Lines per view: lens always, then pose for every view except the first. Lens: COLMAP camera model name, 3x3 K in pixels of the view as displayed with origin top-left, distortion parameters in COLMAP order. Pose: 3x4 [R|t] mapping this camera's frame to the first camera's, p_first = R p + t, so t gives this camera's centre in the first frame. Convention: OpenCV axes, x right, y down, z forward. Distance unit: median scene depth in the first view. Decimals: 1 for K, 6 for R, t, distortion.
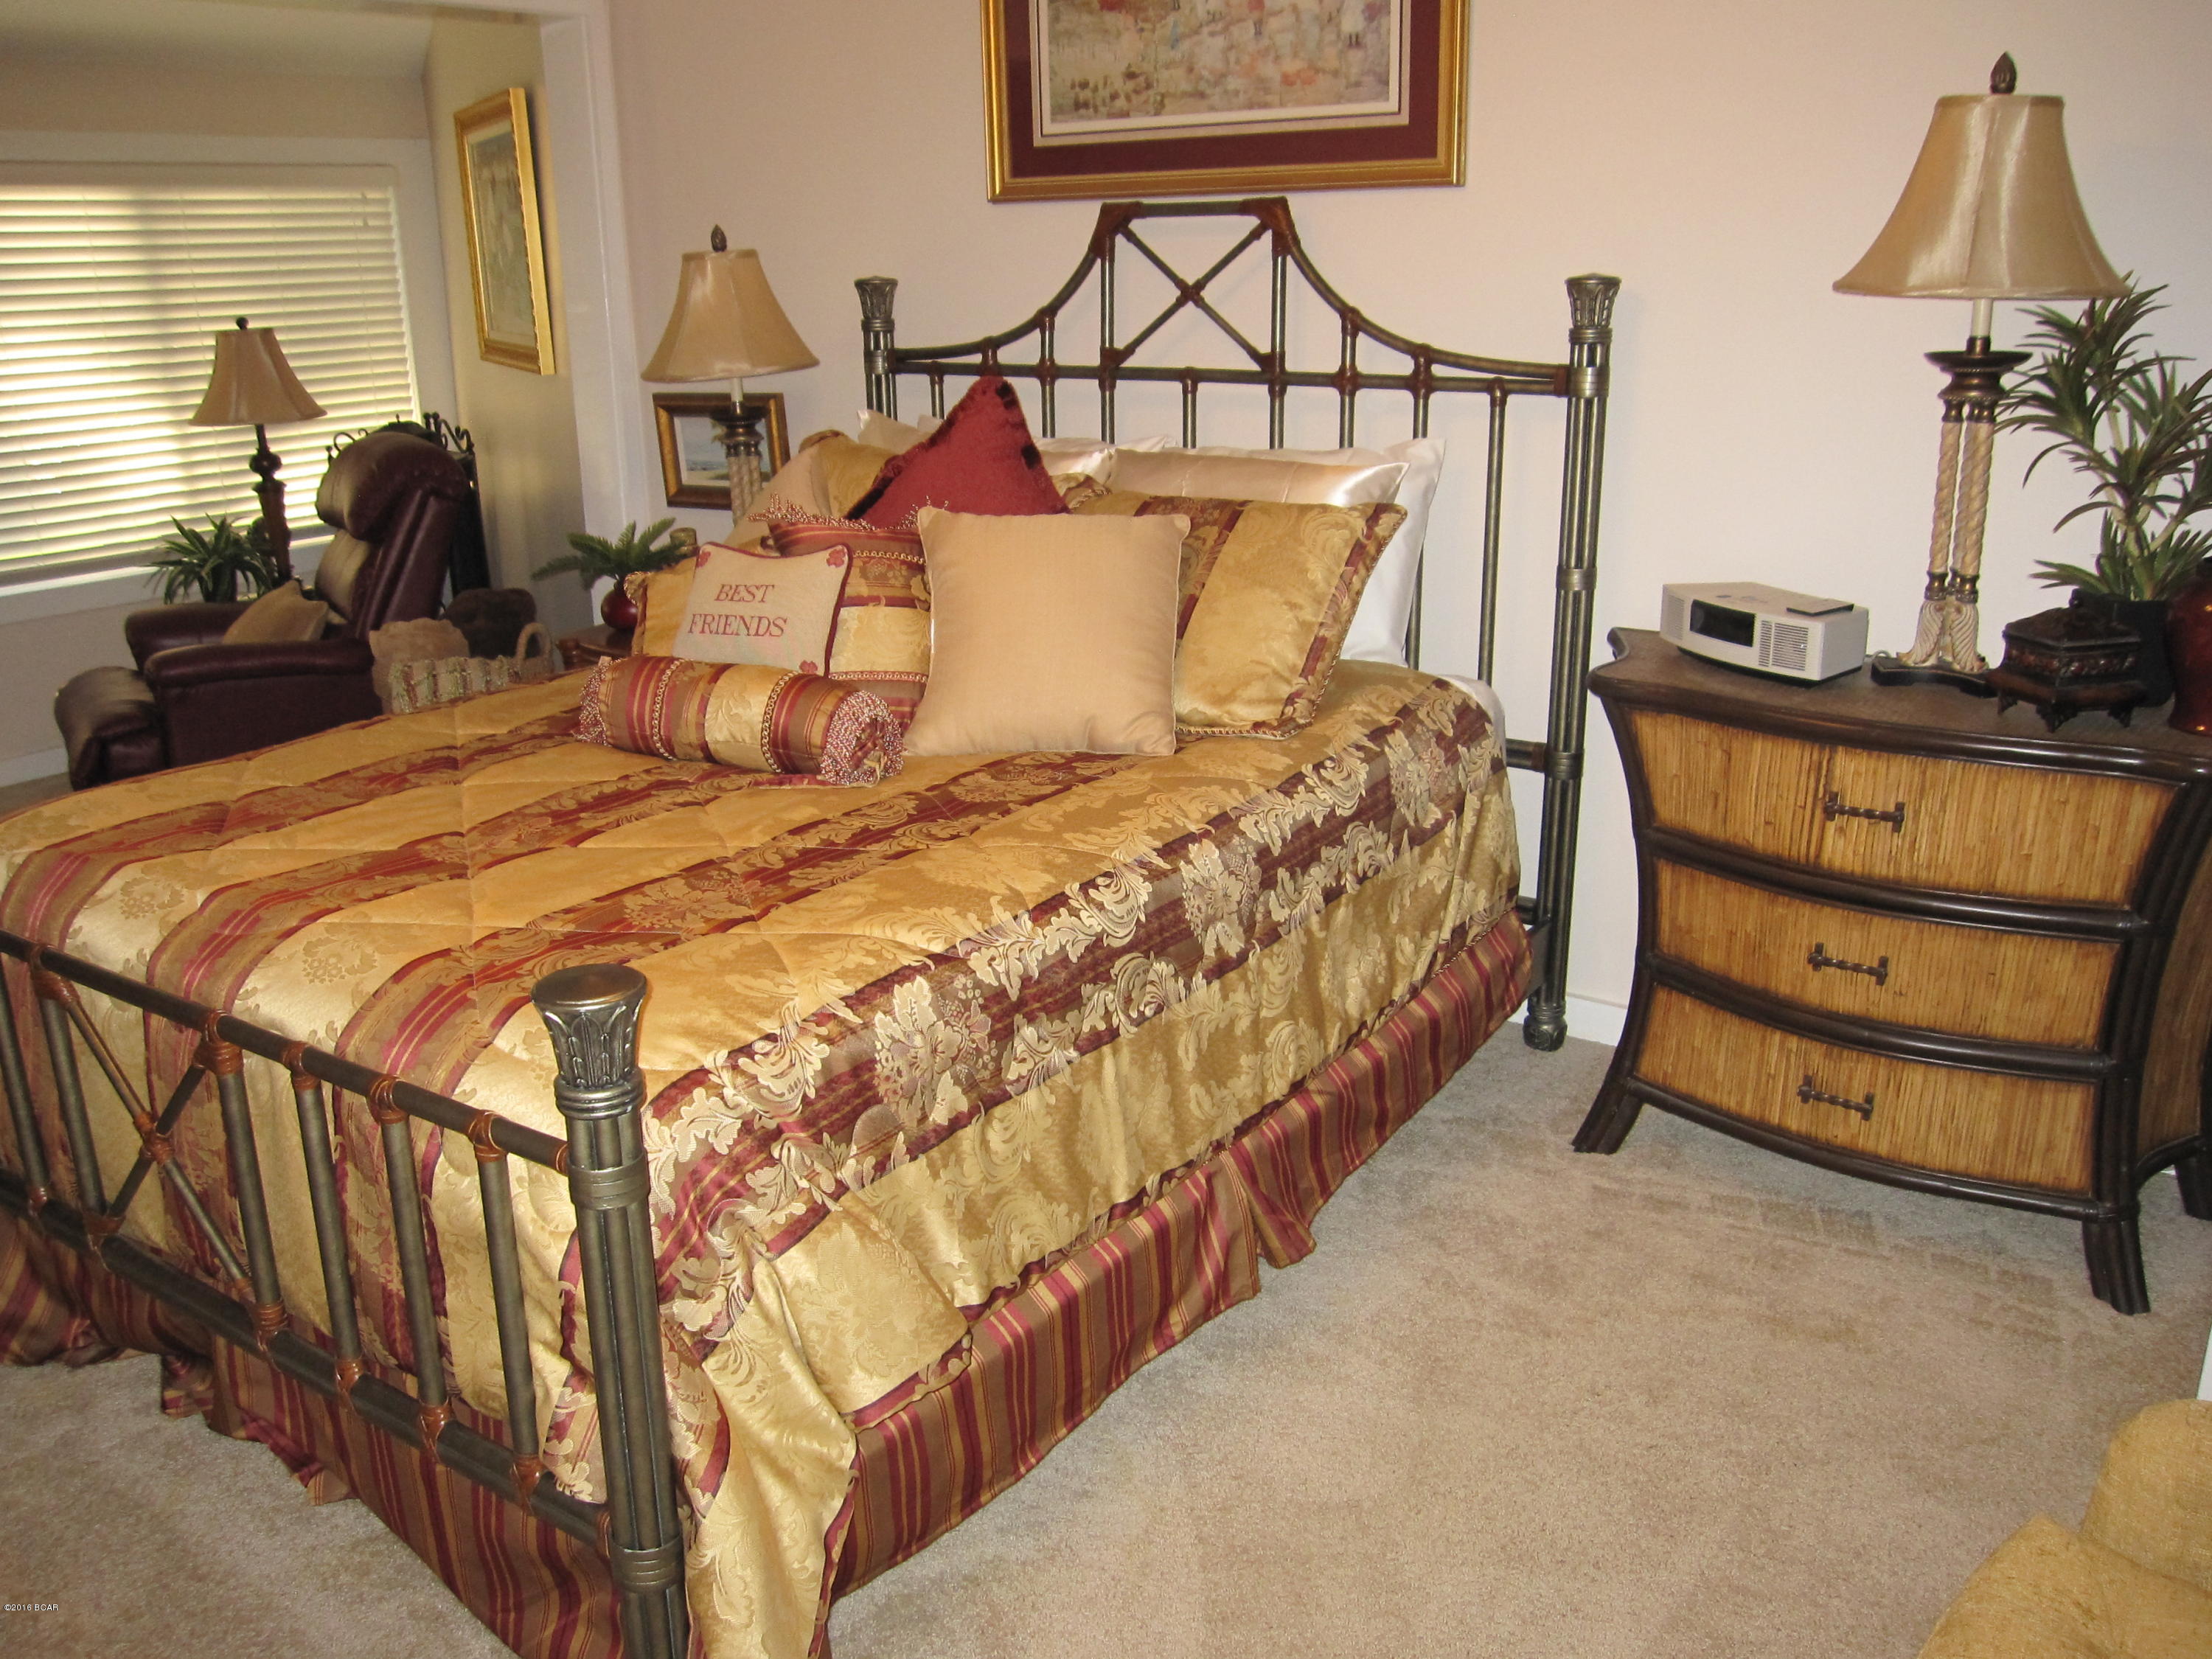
lens RADIAL K [[1789.4, 0, 1106.0], [0, 1789.4, 829.5], [0, 0, 1]] dist [-0.028883, 0.000173]
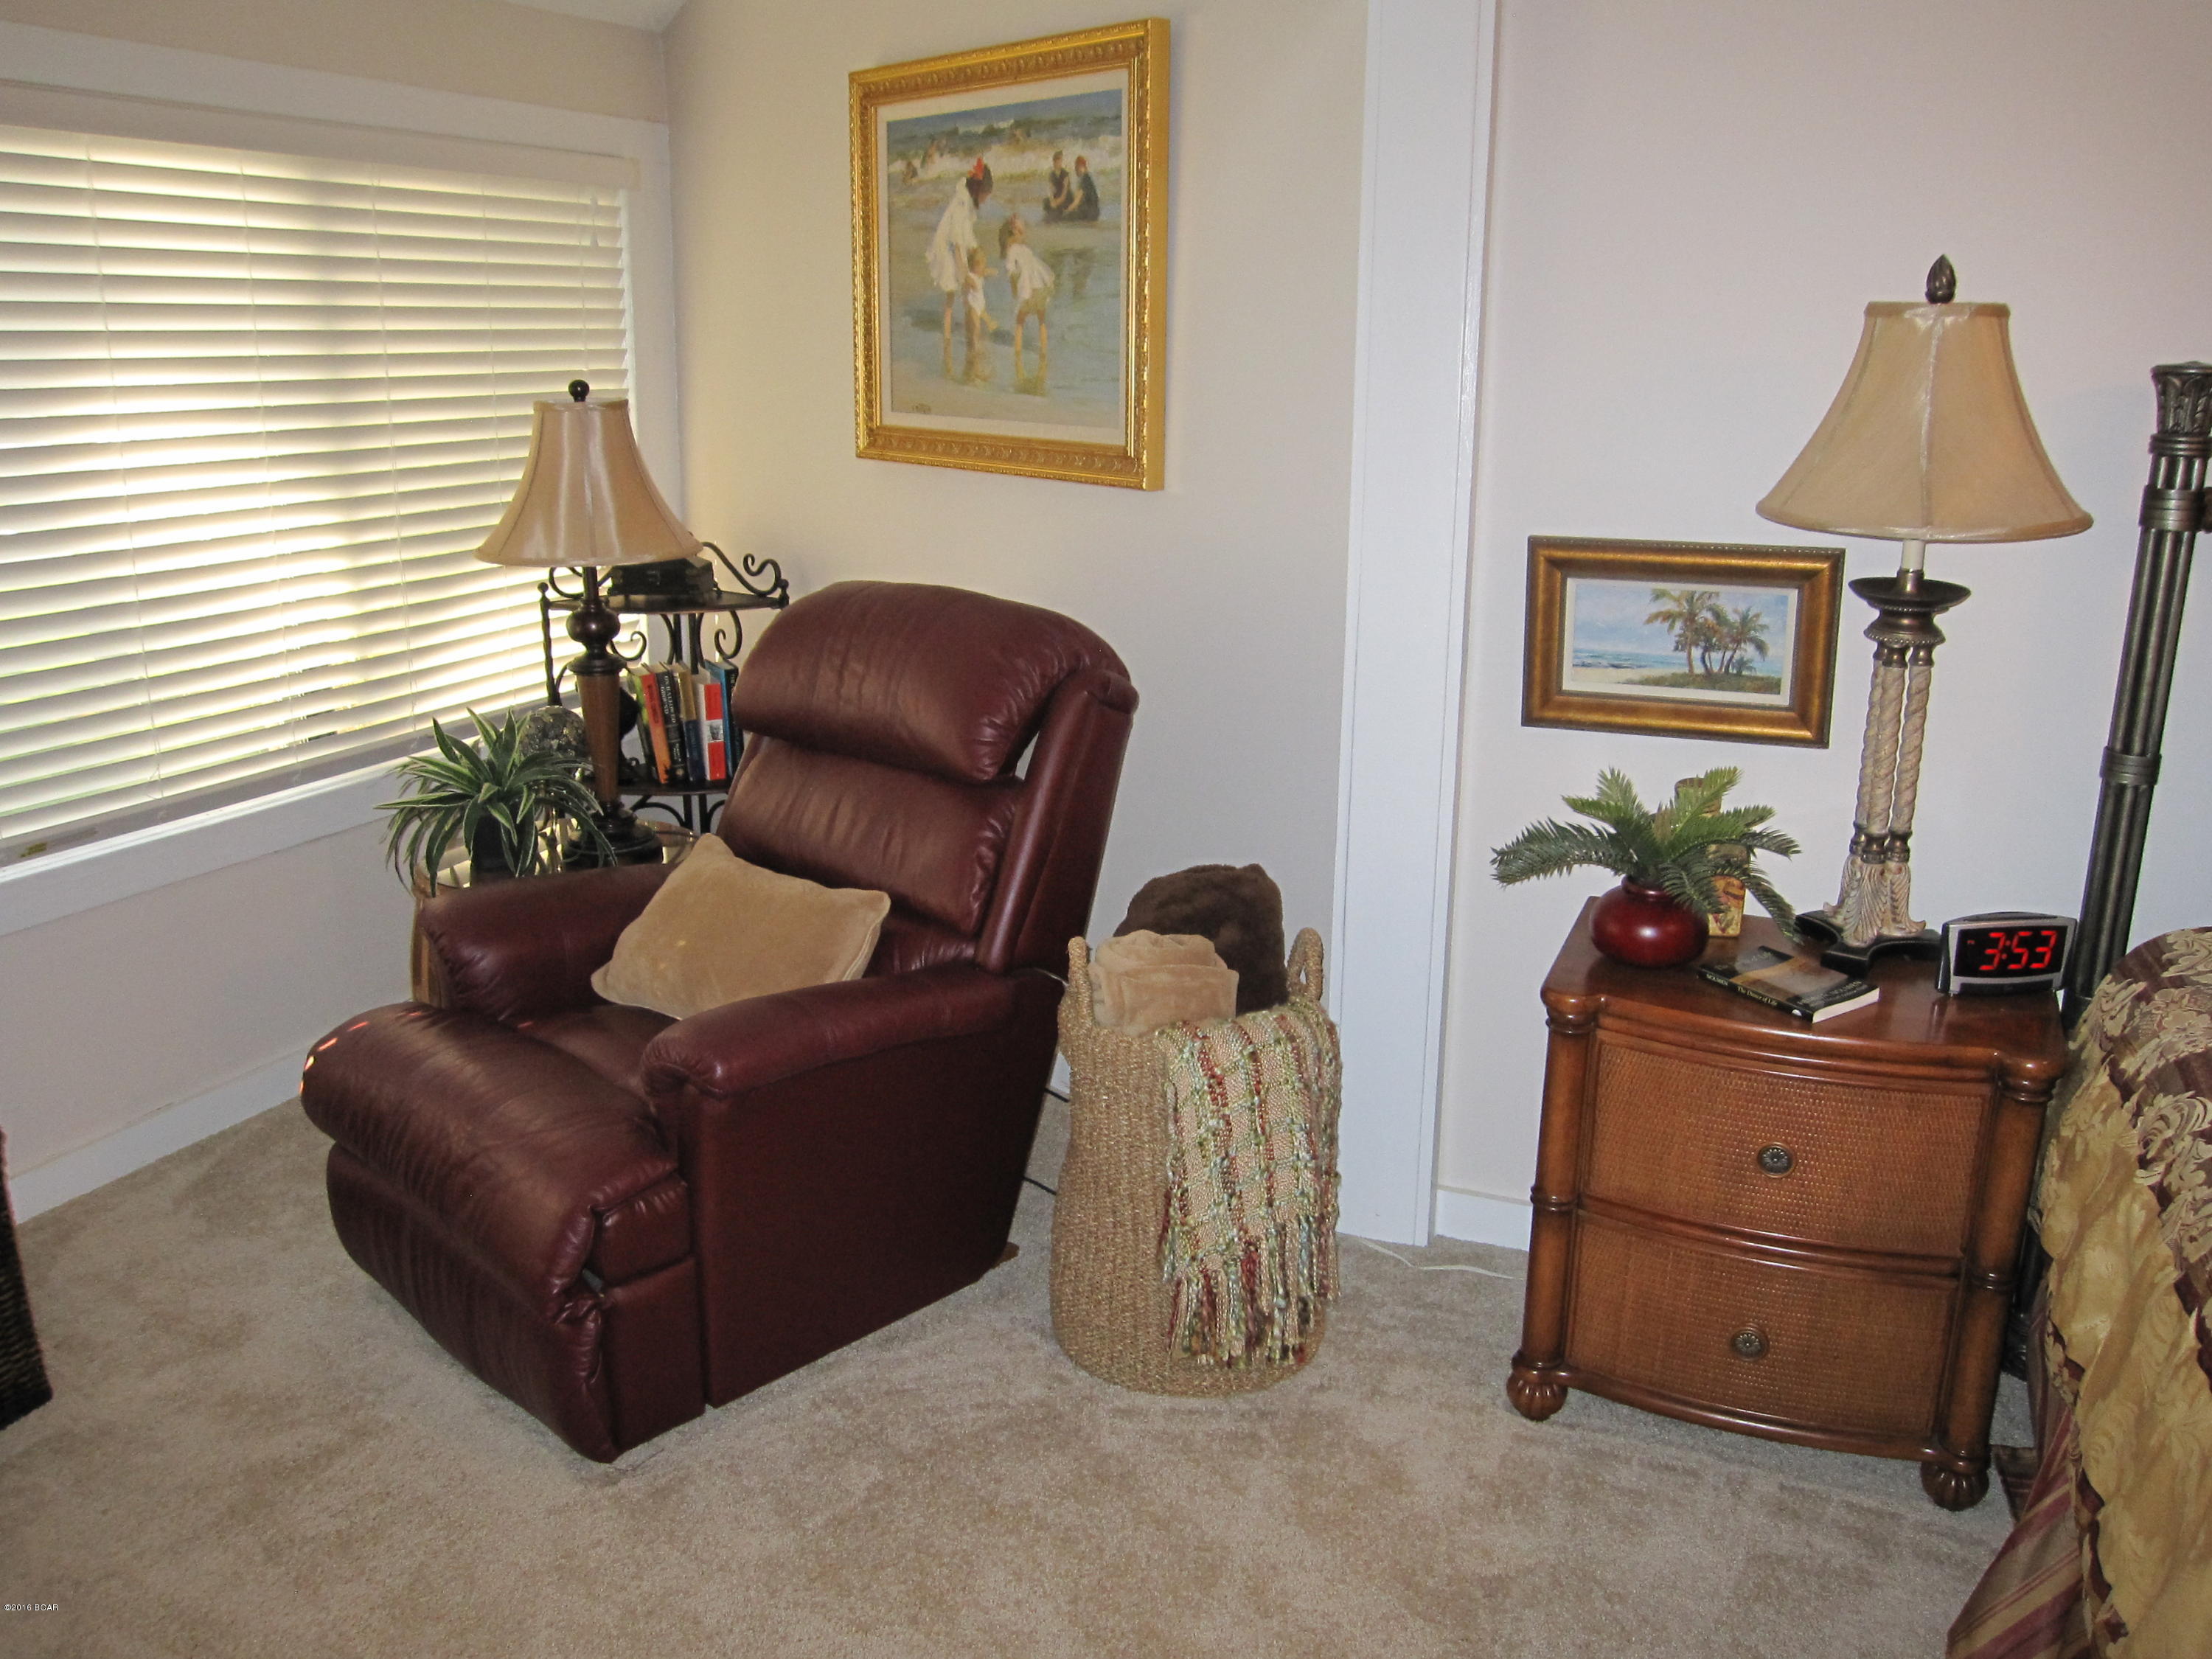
lens RADIAL K [[1789.4, 0, 1106.0], [0, 1789.4, 829.5], [0, 0, 1]] dist [-0.028883, 0.000173]
pose [[0.983471, -0.025172, 0.179308, -0.357283], [0.031484, 0.998978, -0.032441, -0.099659], [-0.178308, 0.037550, 0.983258, 0.333220]]
